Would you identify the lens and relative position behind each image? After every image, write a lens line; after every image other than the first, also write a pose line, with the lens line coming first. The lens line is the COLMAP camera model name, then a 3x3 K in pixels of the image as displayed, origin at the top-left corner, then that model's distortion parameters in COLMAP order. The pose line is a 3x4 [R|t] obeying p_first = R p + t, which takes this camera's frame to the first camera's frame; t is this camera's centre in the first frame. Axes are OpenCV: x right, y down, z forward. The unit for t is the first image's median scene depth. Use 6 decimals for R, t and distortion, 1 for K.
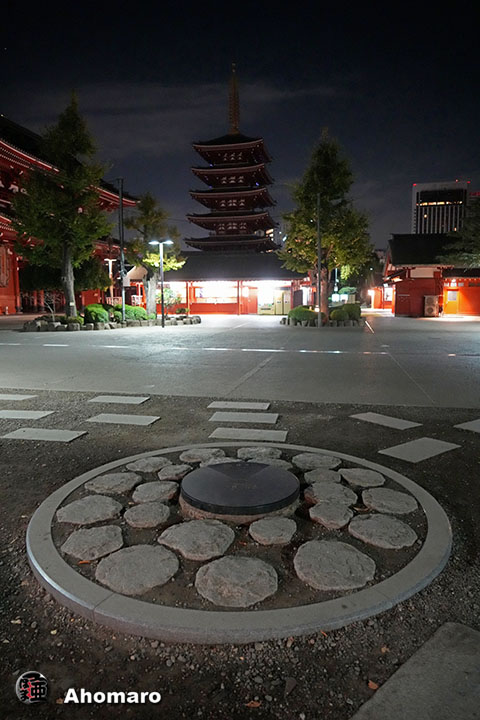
lens RADIAL K [[484.0, 0, 240.0], [0, 484.0, 360.0], [0, 0, 1]] dist [-0.045959, 0.001064]
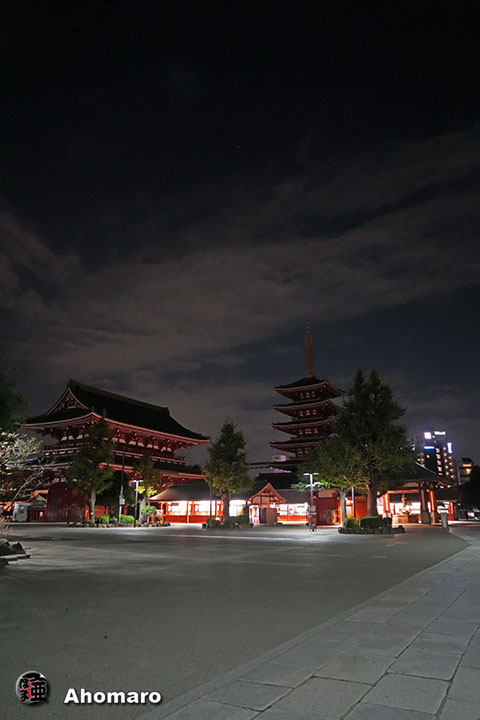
lens RADIAL K [[484.0, 0, 240.0], [0, 484.0, 360.0], [0, 0, 1]] dist [-0.045959, 0.001064]
pose [[0.952300, -0.089035, -0.291885, 0.539166], [-0.042768, 0.908111, -0.416539, 0.065129], [0.302151, 0.409154, 0.860987, -0.472135]]
